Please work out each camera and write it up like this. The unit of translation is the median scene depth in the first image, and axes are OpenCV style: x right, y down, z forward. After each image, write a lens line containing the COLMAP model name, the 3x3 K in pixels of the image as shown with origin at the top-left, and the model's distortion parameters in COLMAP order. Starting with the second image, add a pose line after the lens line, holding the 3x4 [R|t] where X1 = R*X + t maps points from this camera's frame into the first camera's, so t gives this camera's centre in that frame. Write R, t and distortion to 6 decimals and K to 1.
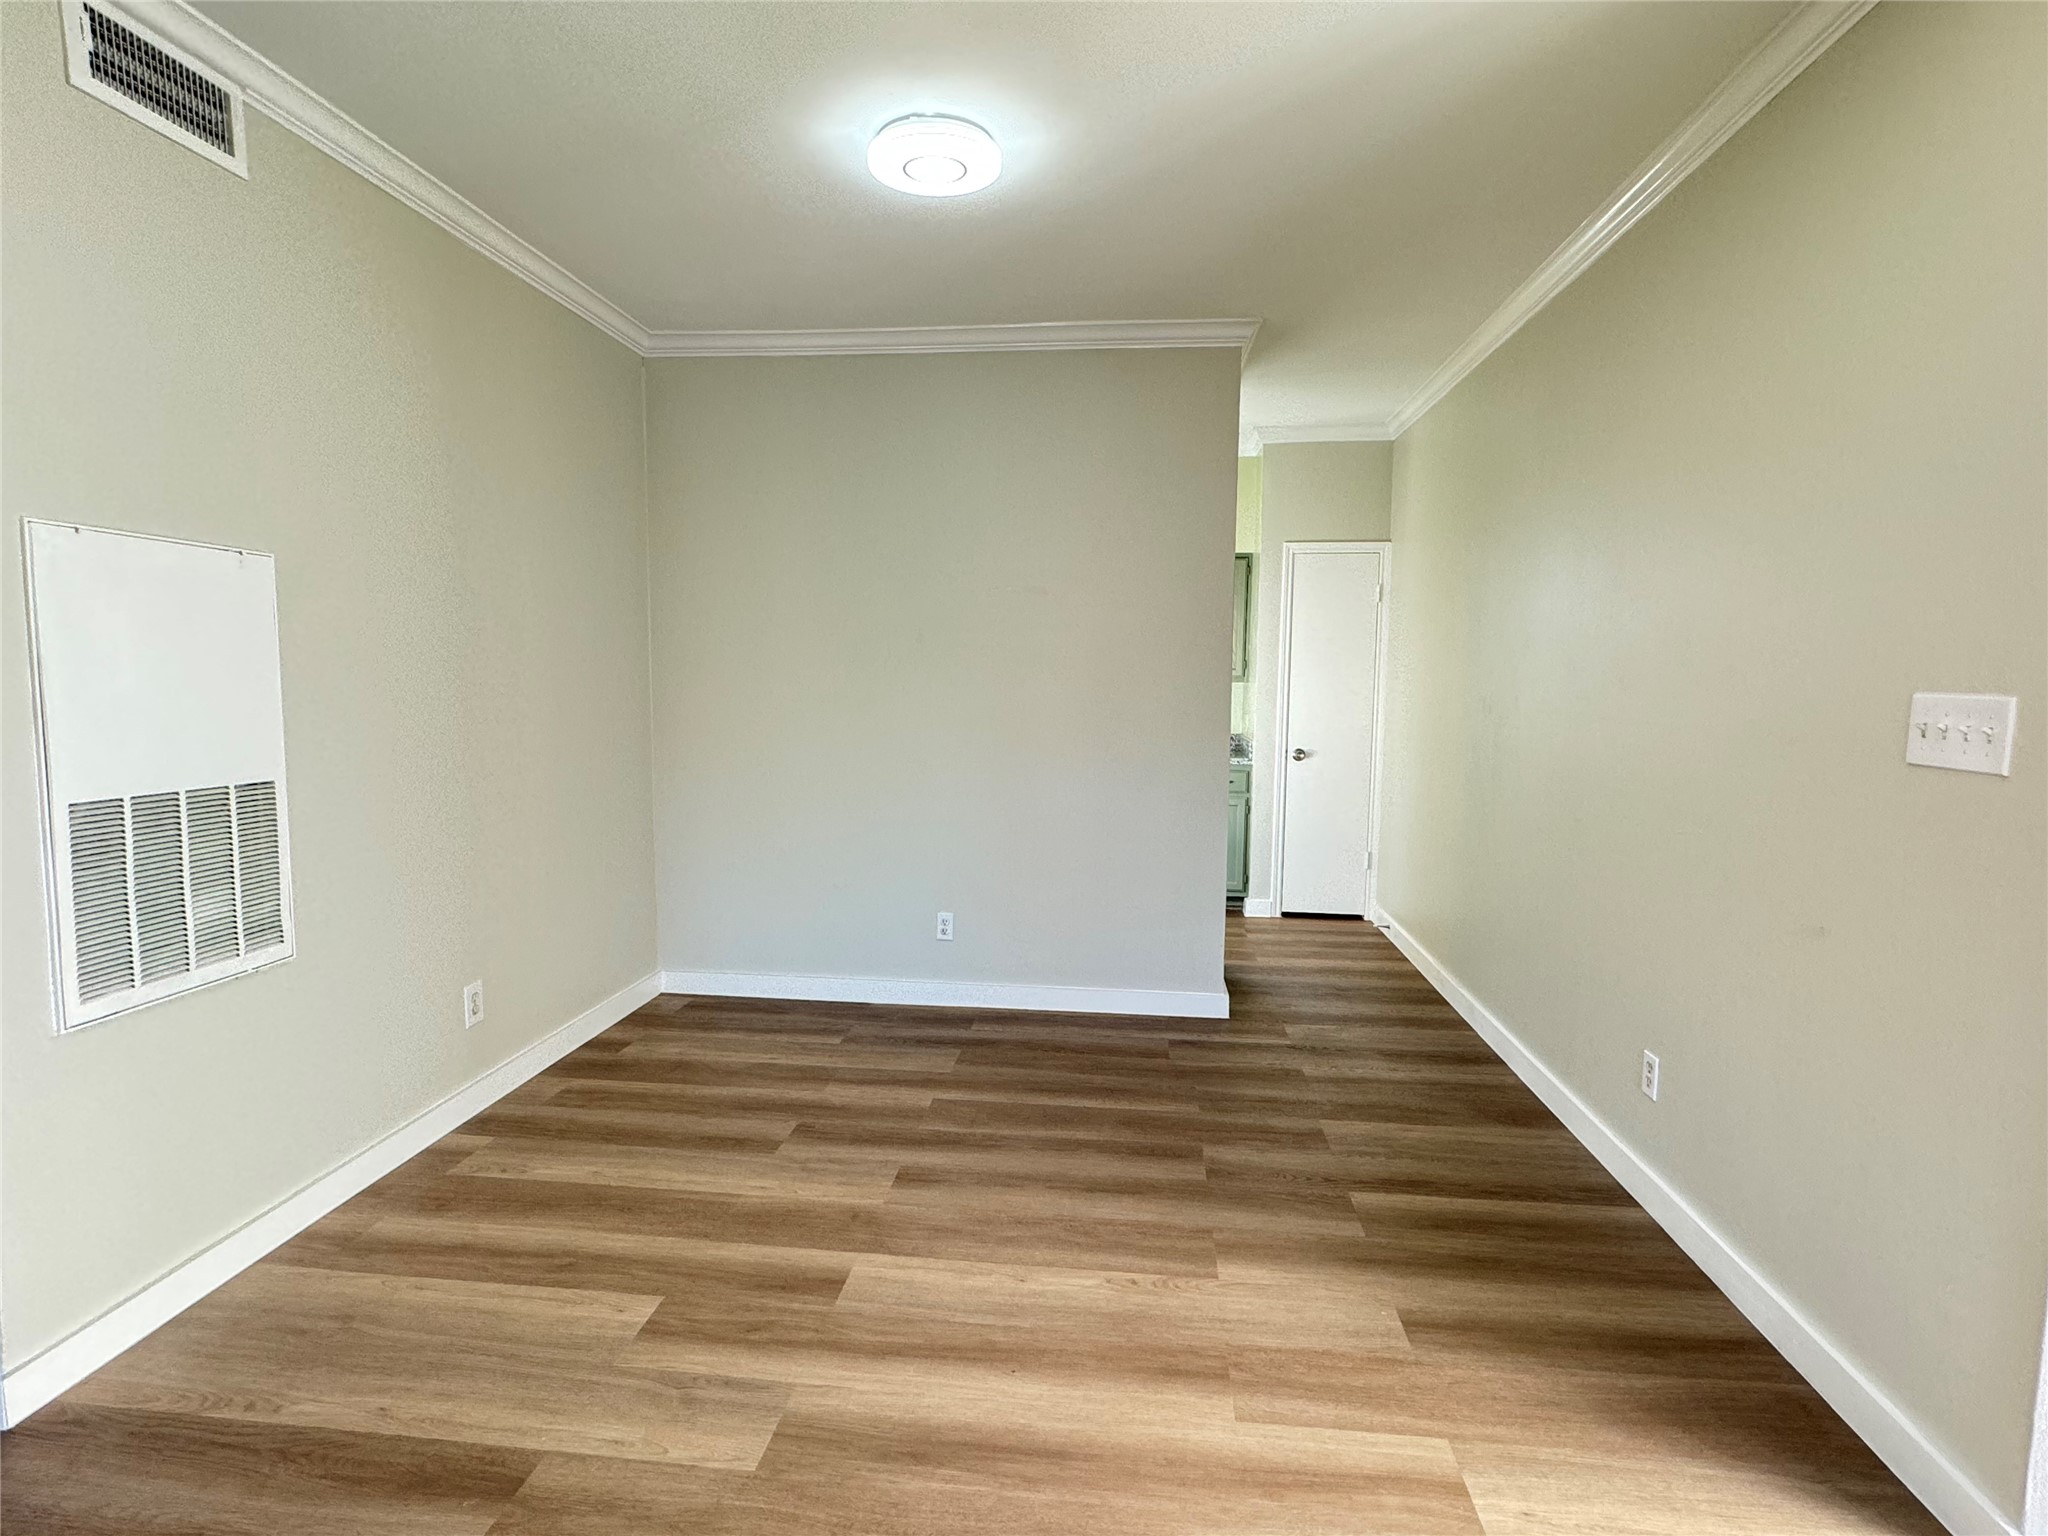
lens RADIAL K [[1073.5, 0, 1024.0], [0, 1073.5, 768.0], [0, 0, 1]] dist [-0.024759, 0.024029]
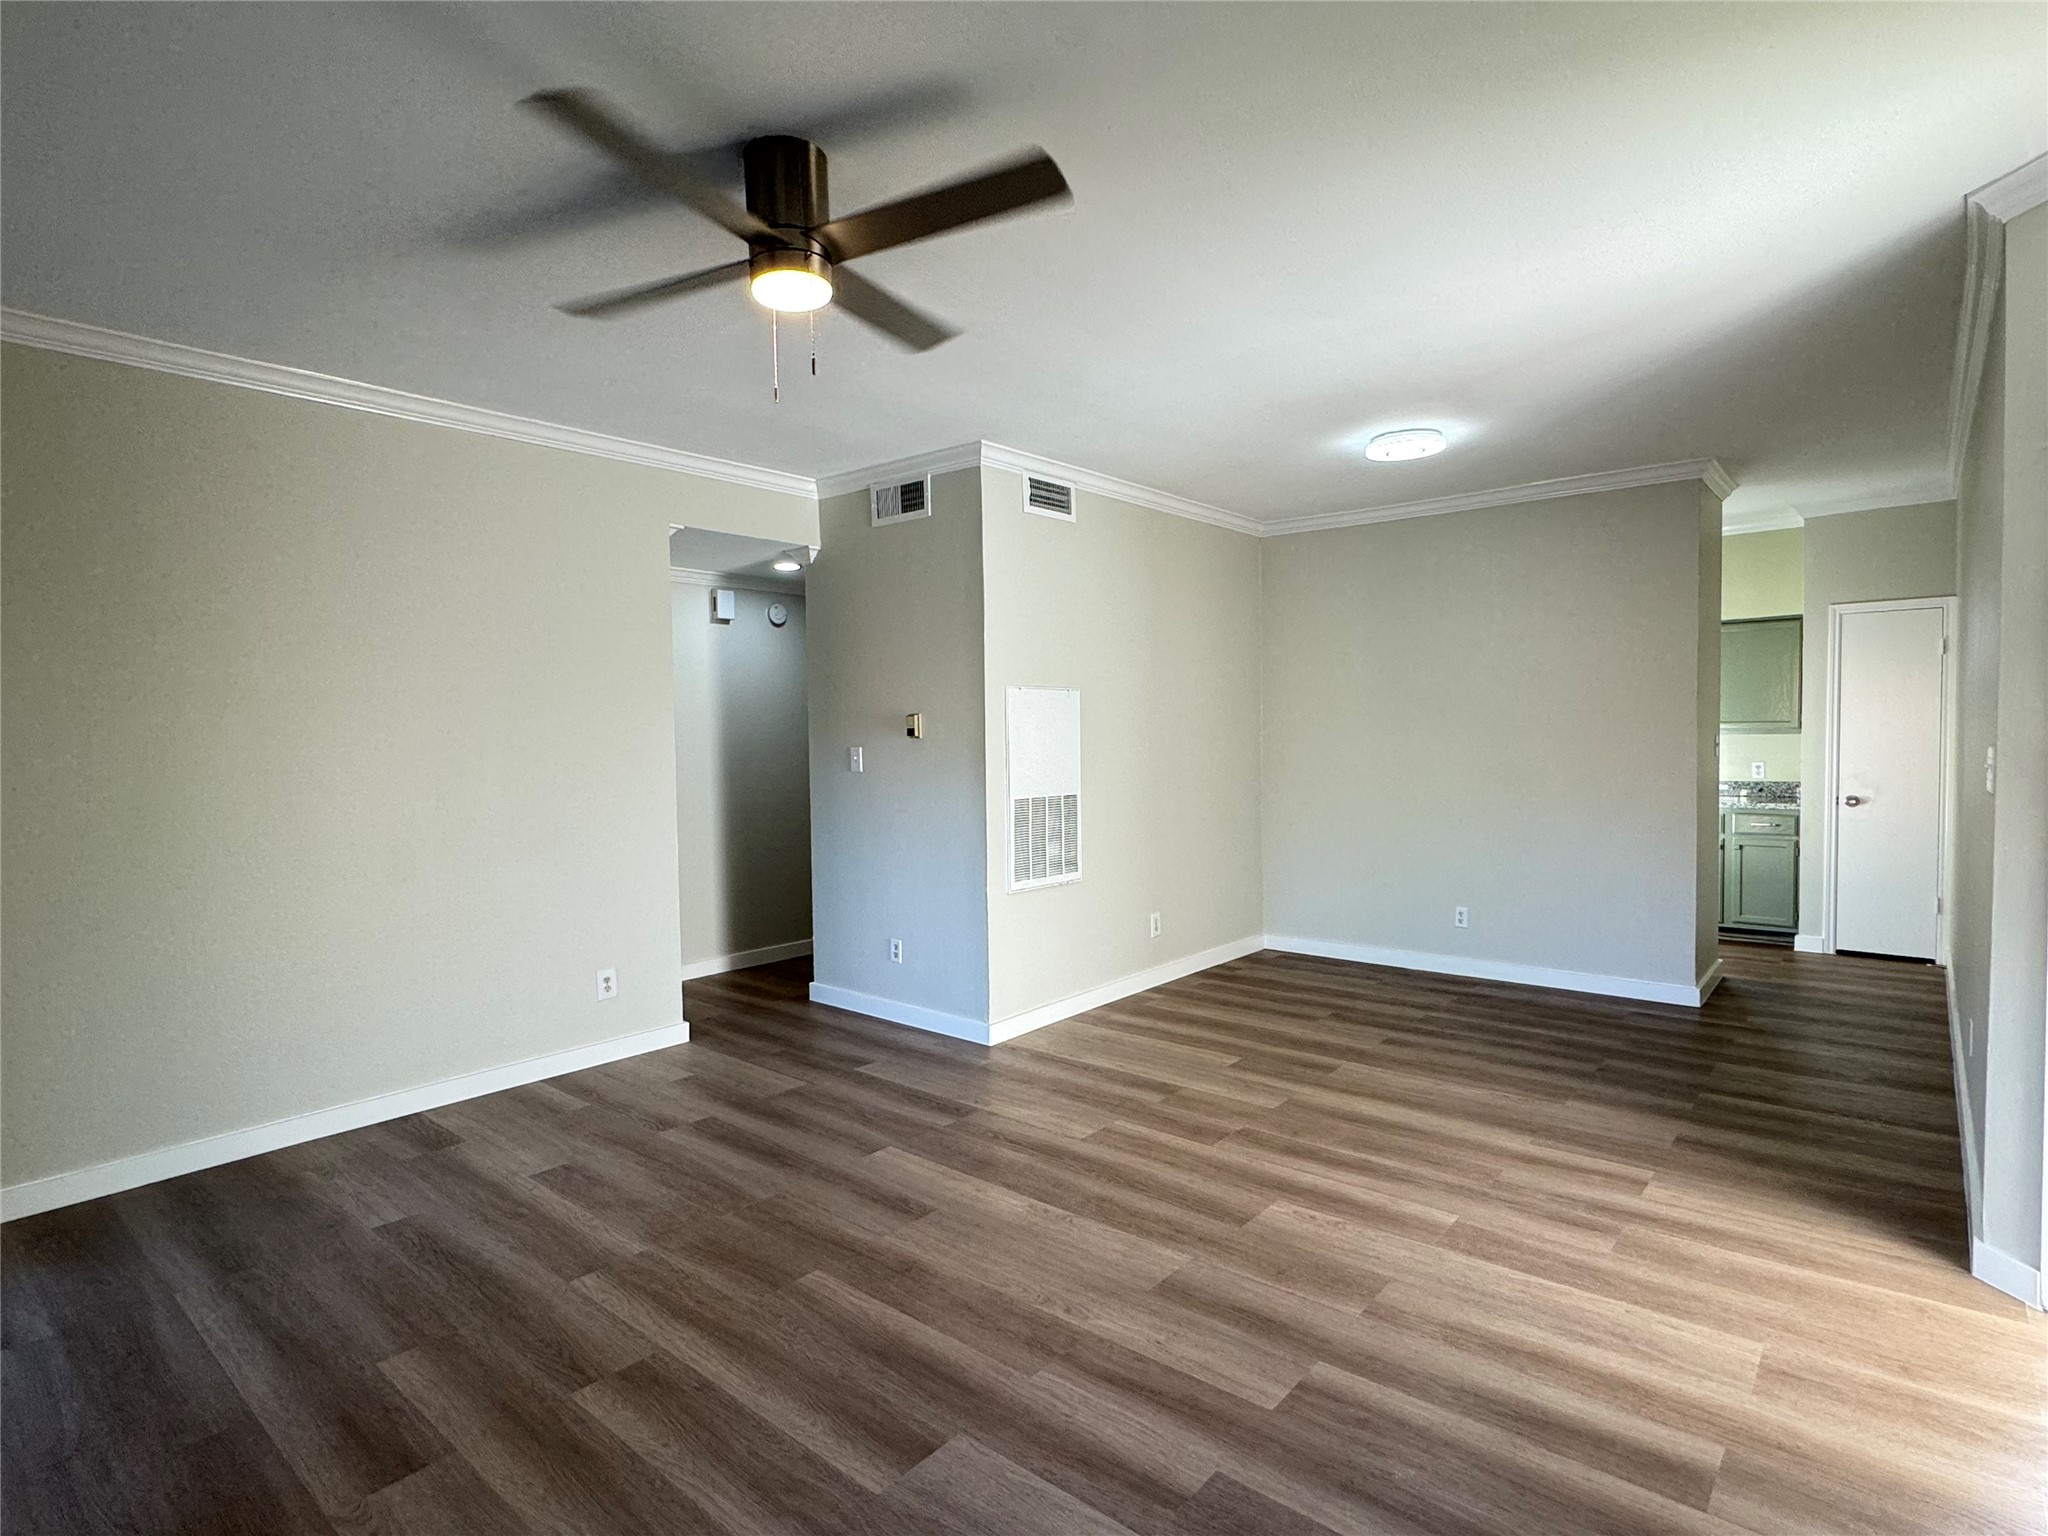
lens RADIAL K [[1076.2, 0, 1015.2], [0, 1076.2, 767.7], [0, 0, 1]] dist [-0.002710, -0.000339]
pose [[0.828815, -0.000561, -0.559523, 0.359526], [-0.026769, 0.998815, -0.040653, 0.043213], [0.558883, 0.048671, 0.827817, -0.766443]]
